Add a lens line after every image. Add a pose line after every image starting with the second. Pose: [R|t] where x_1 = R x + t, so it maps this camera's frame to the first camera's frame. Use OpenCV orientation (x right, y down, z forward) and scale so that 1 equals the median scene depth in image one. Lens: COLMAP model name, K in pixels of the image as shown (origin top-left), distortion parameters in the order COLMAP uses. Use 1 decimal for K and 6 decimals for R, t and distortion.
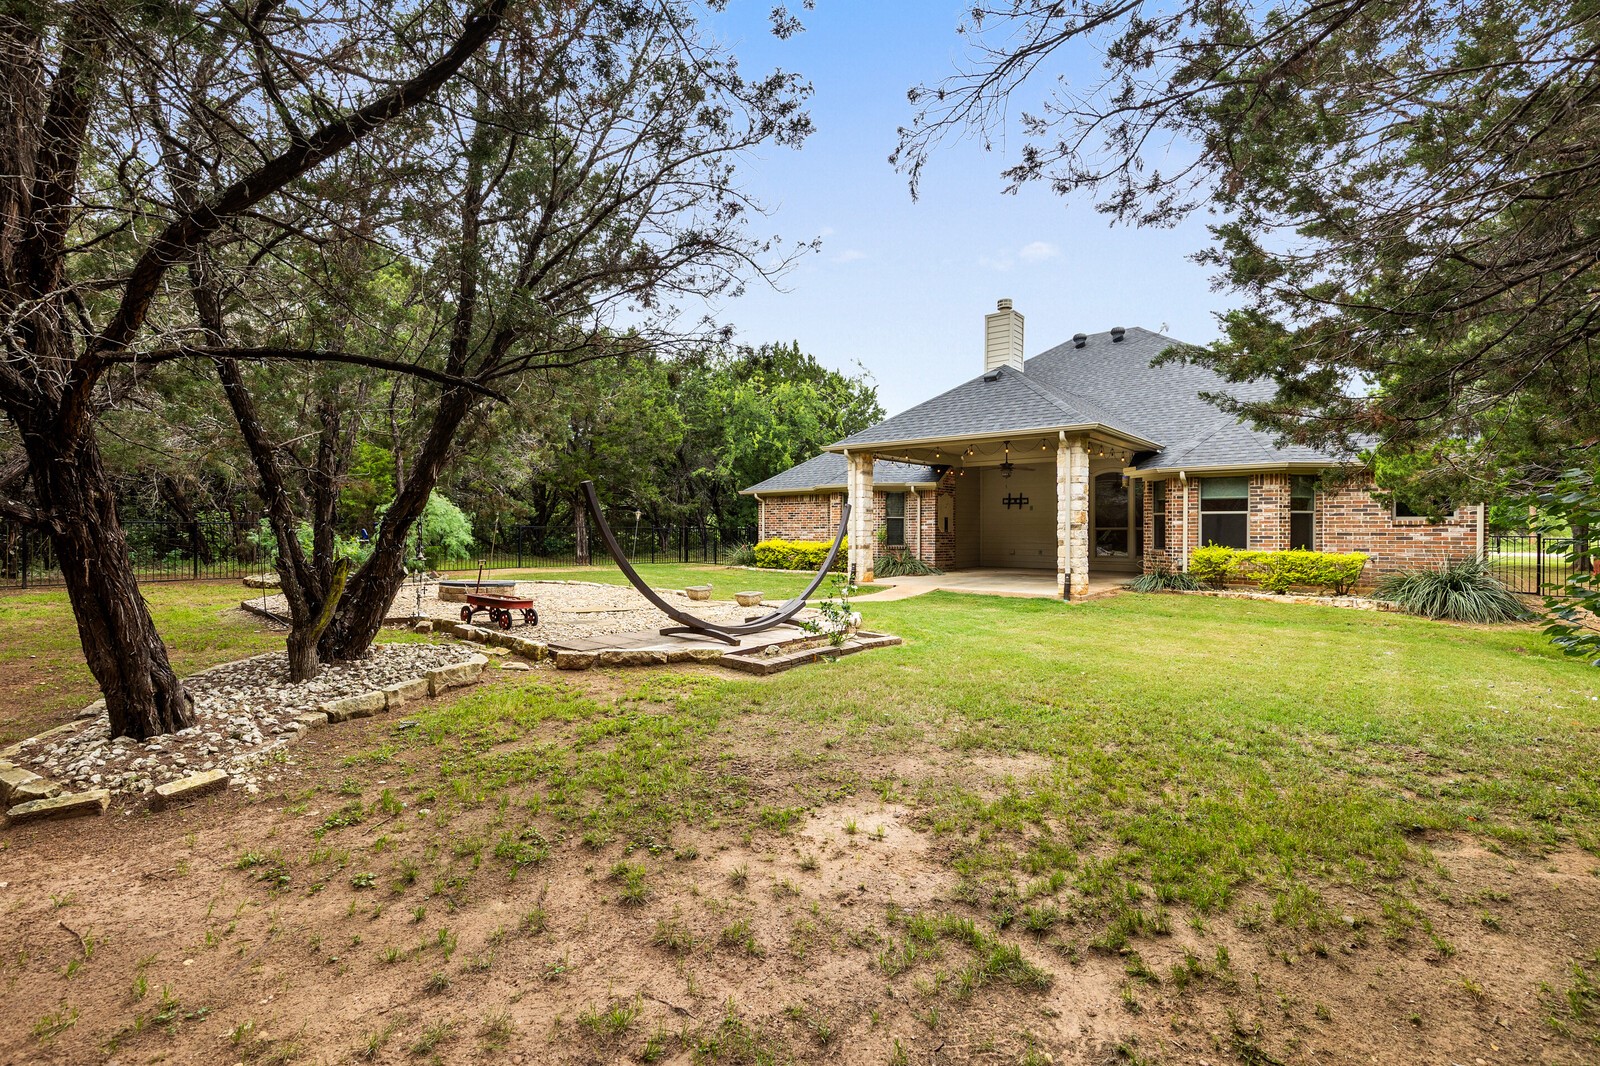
lens RADIAL K [[714.8, 0, 800.0], [0, 714.8, 533.0], [0, 0, 1]] dist [0.008194, -0.000389]
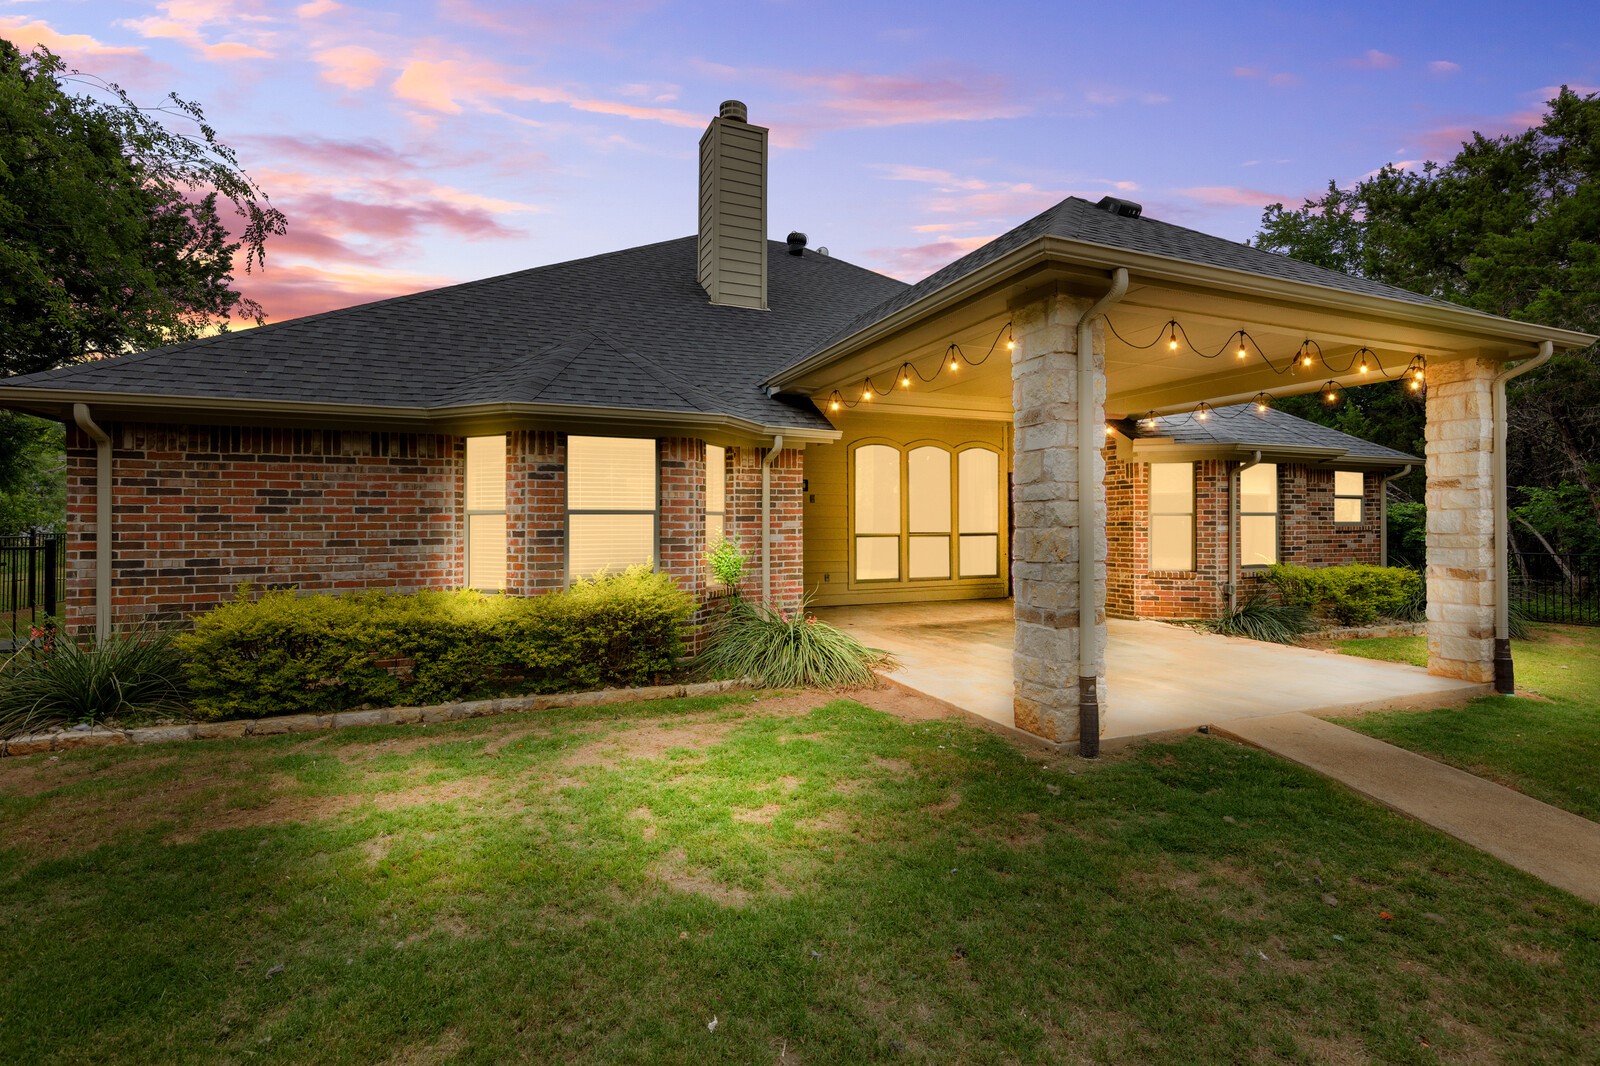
lens RADIAL K [[739.7, 0, 797.5], [0, 739.7, 520.7], [0, 0, 1]] dist [0.010043, -0.000038]
pose [[0.470635, 0.001471, 0.882327, -0.190936], [0.005881, 0.999971, -0.004804, -0.015443], [-0.882308, 0.007450, 0.470613, 0.756213]]
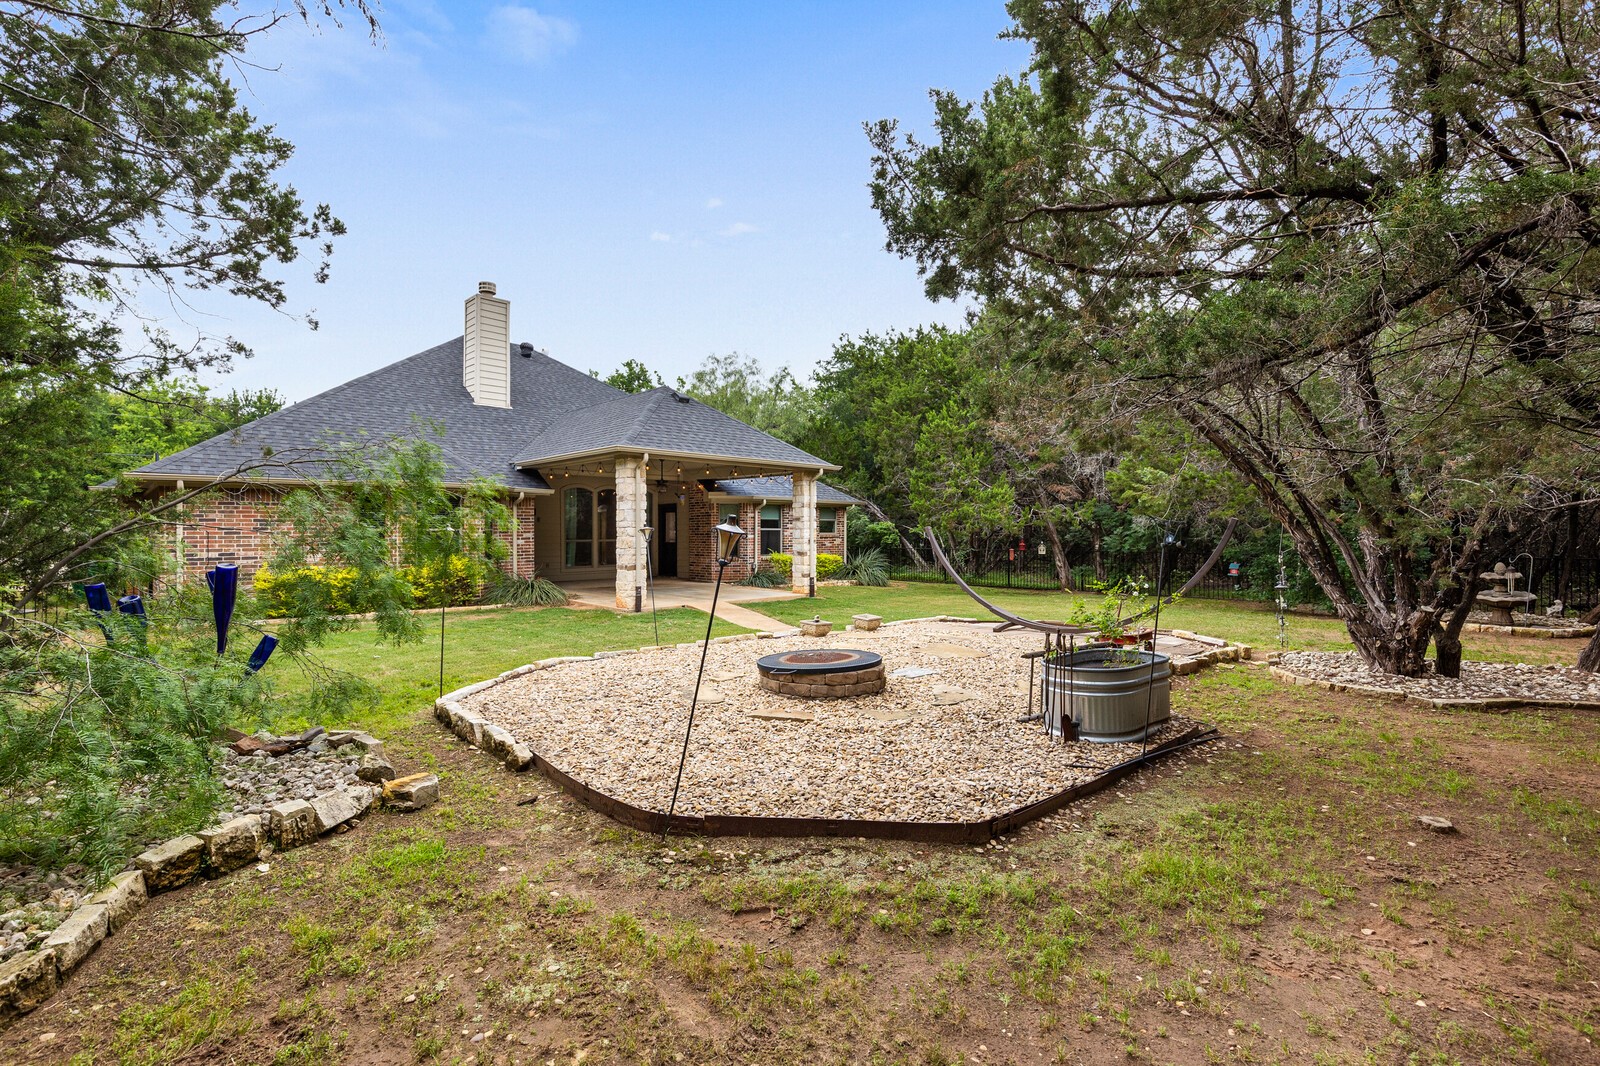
lens RADIAL K [[714.8, 0, 800.0], [0, 714.8, 533.0], [0, 0, 1]] dist [0.008194, -0.000389]
pose [[0.116560, -0.004683, 0.993173, -0.596148], [0.005930, 0.999974, 0.004019, -0.019060], [-0.993166, 0.005421, 0.116584, 0.553974]]
